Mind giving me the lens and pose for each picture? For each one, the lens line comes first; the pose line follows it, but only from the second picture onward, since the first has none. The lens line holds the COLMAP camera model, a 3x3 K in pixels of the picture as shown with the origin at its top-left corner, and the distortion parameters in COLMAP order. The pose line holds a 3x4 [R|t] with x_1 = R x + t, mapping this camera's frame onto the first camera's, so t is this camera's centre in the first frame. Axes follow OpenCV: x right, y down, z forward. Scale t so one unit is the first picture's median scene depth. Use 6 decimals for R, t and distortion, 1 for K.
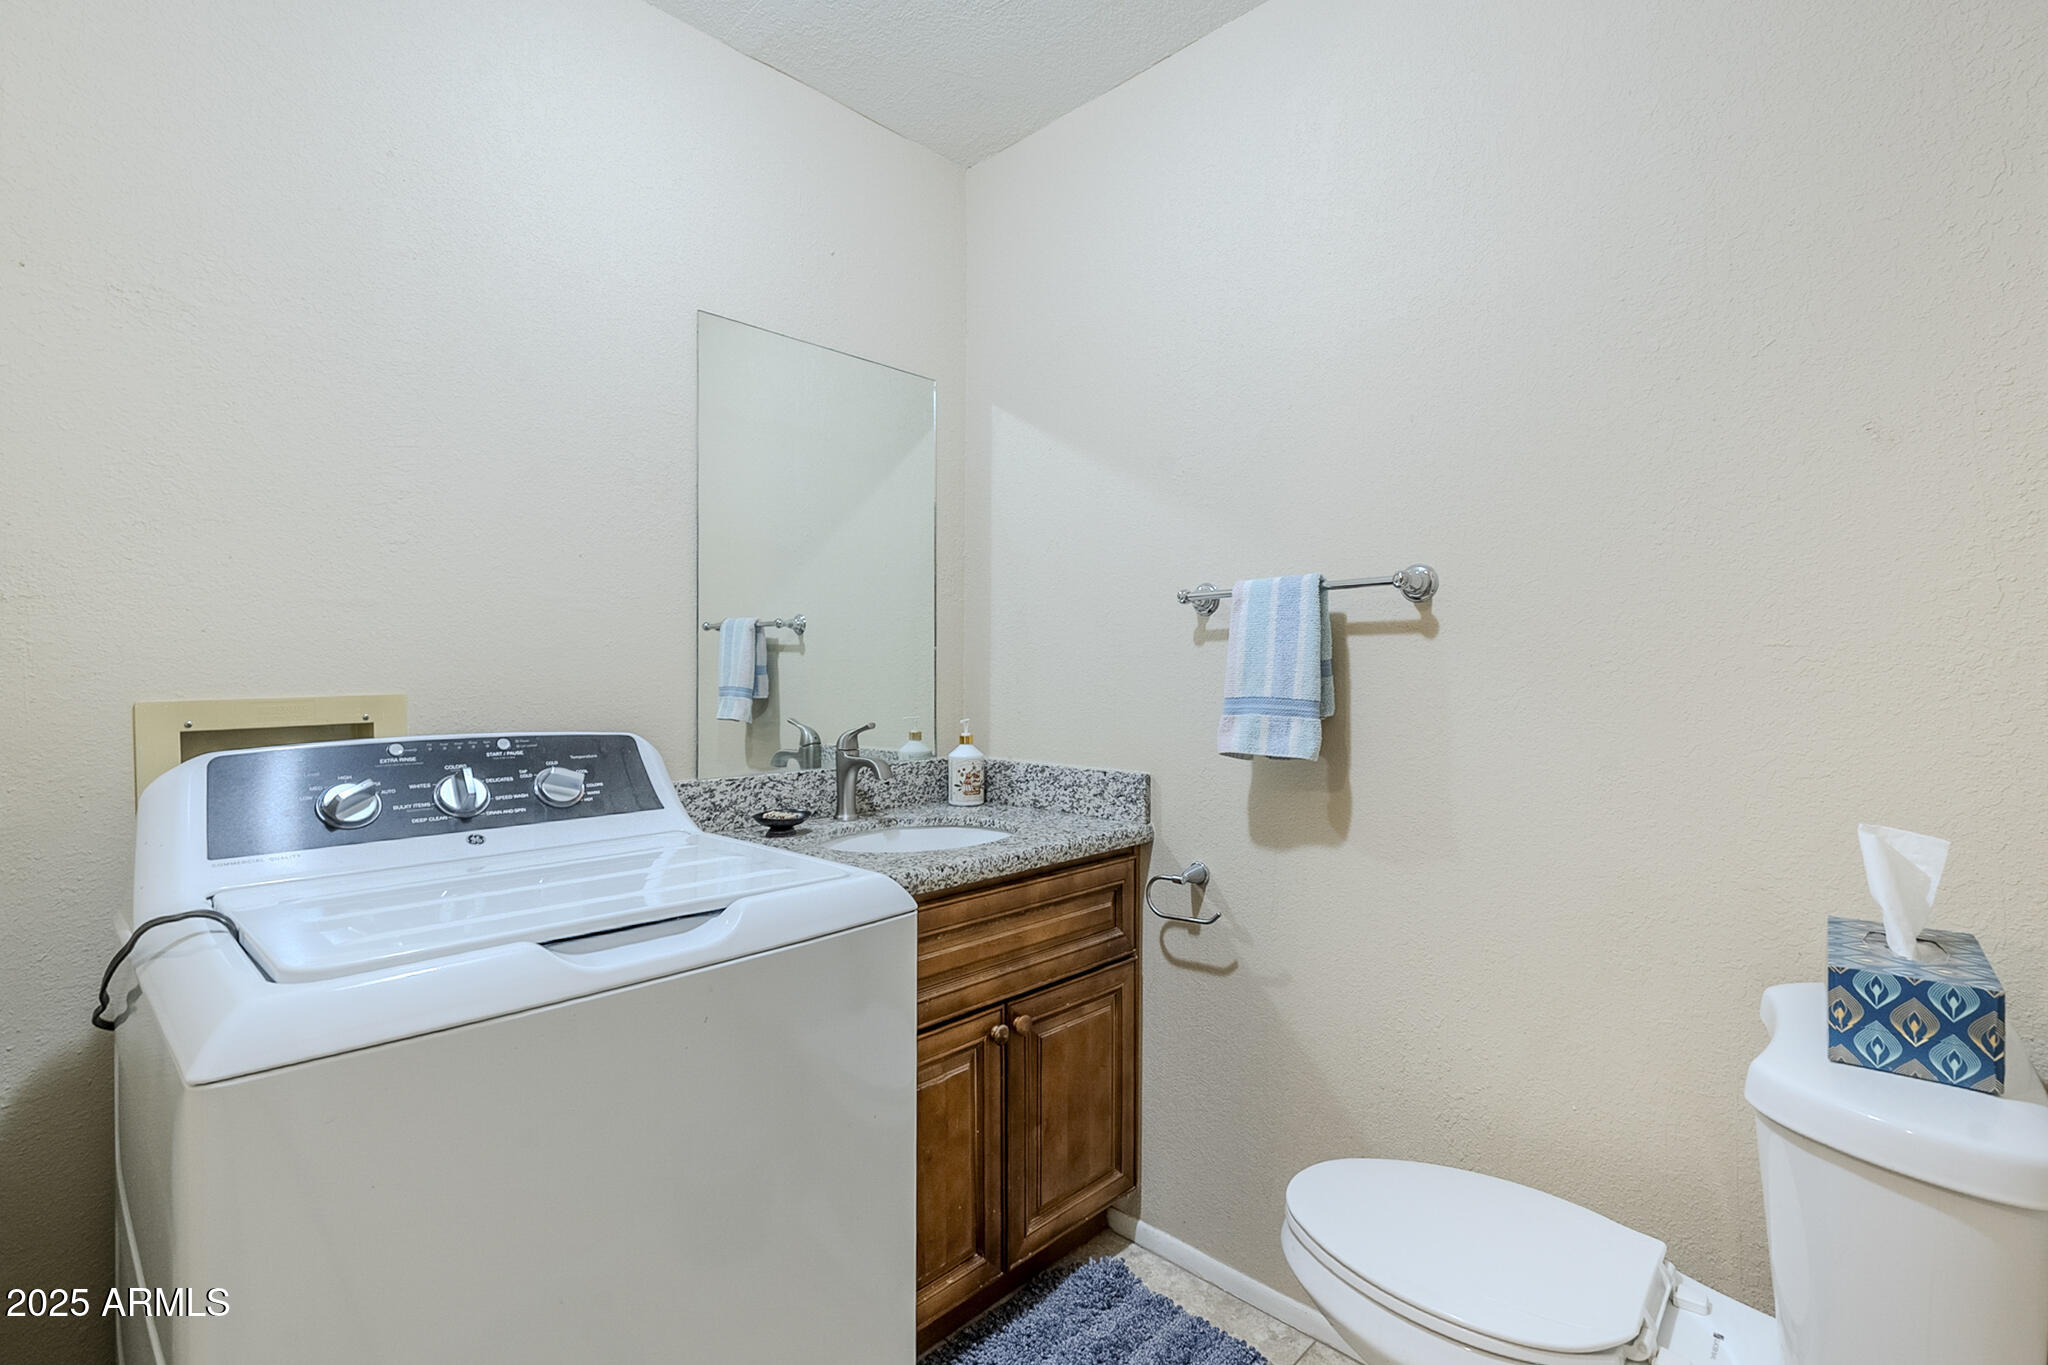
lens RADIAL K [[918.3, 0, 1022.9], [0, 918.3, 678.0], [0, 0, 1]] dist [-0.002542, -0.000222]
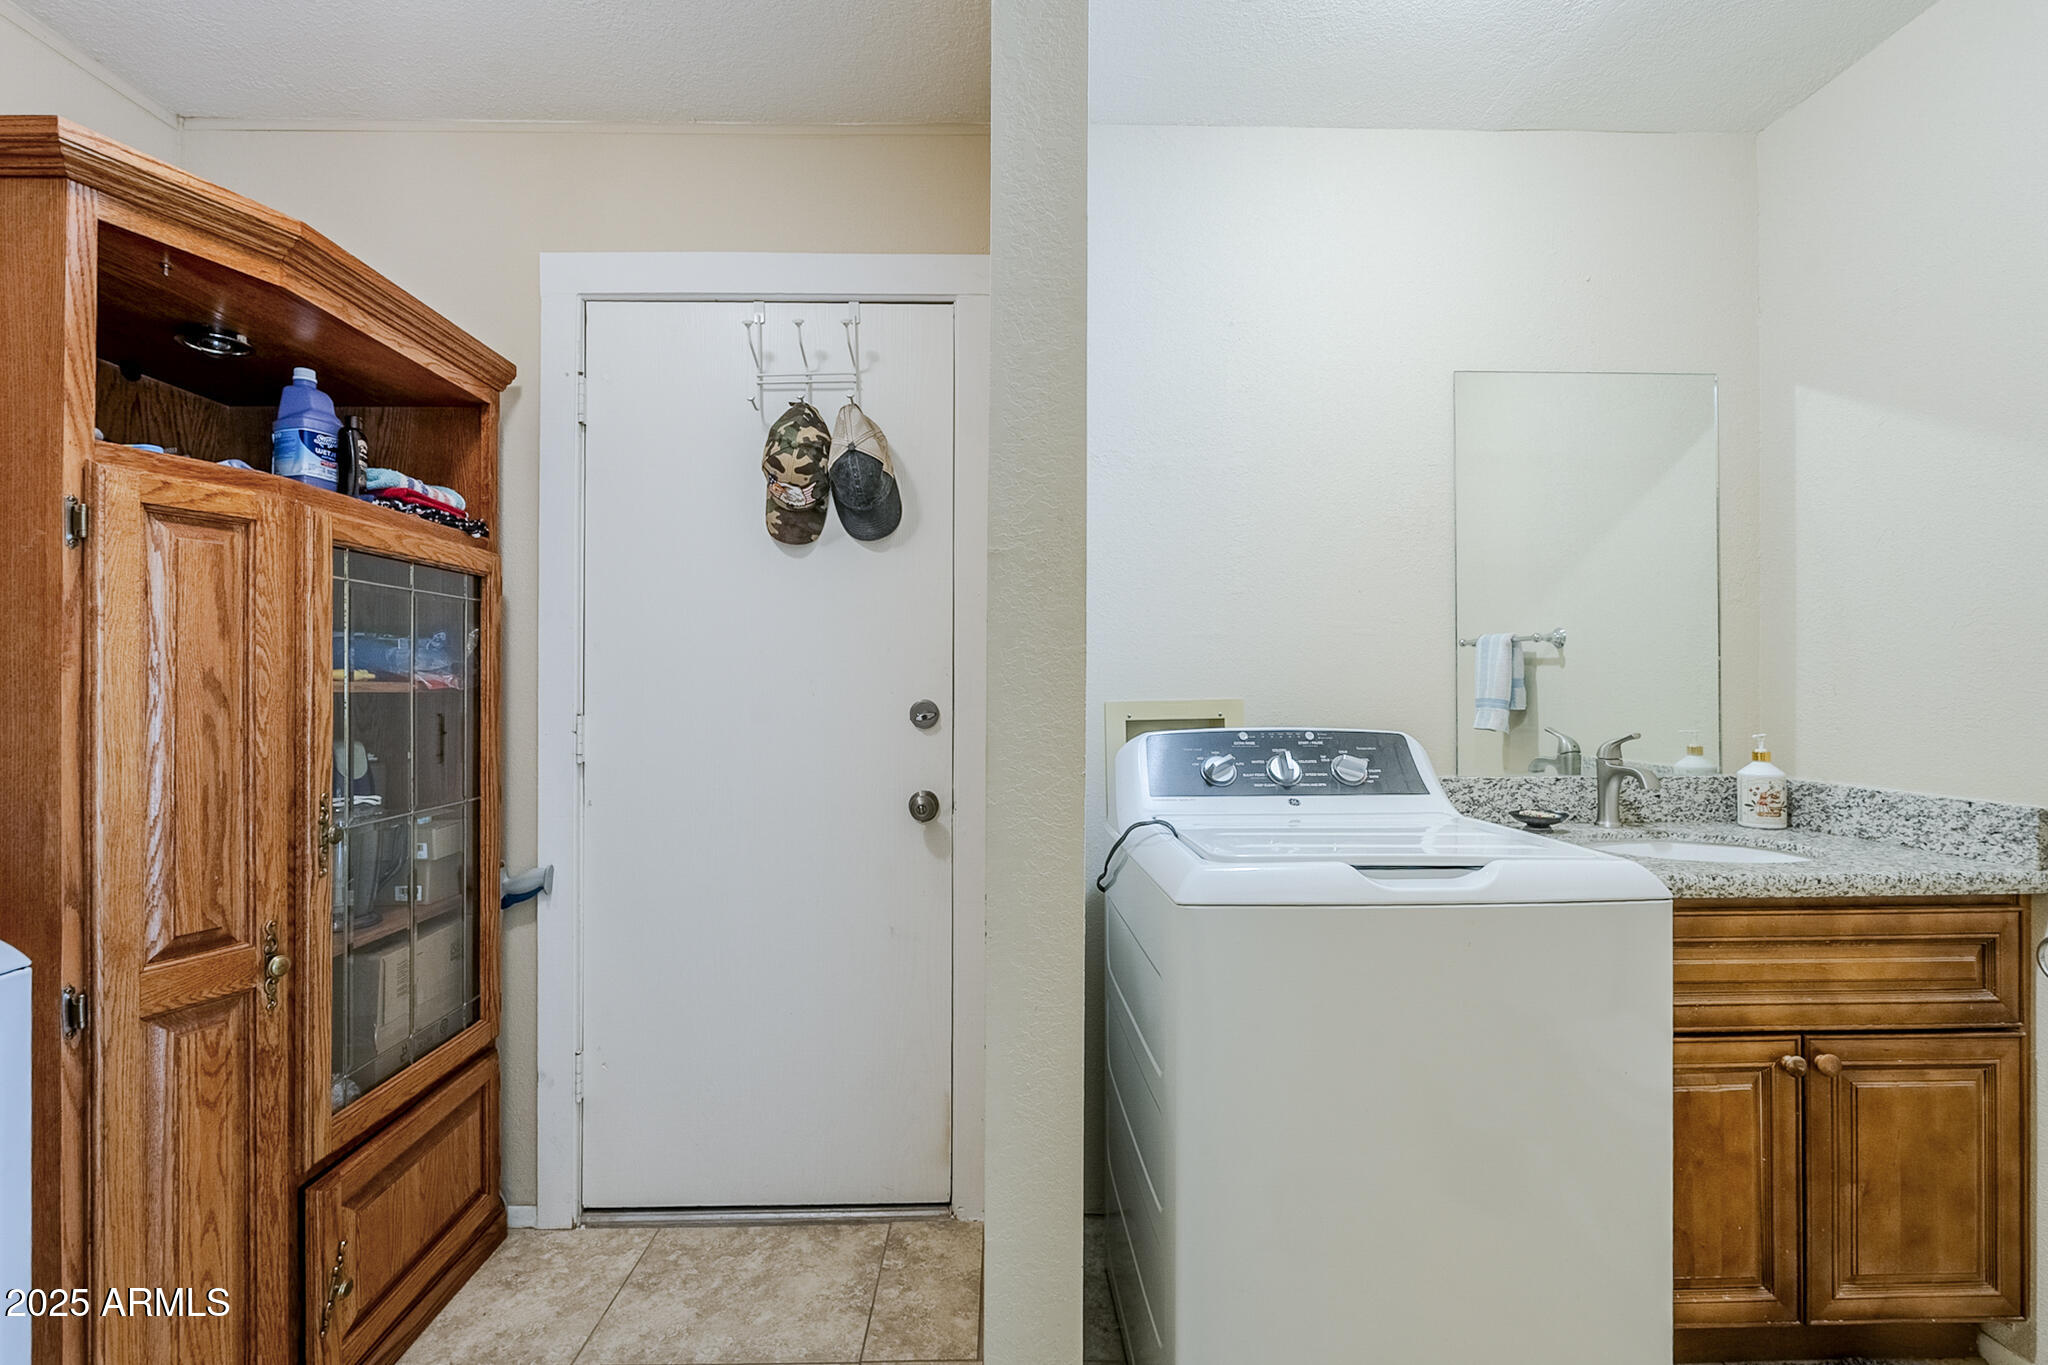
lens RADIAL K [[918.3, 0, 1022.9], [0, 918.3, 678.0], [0, 0, 1]] dist [-0.002542, -0.000222]
pose [[0.714159, -0.008955, -0.699926, 0.066482], [-0.004247, 0.999844, -0.017125, 0.009295], [0.699971, 0.015203, 0.714010, -0.215774]]
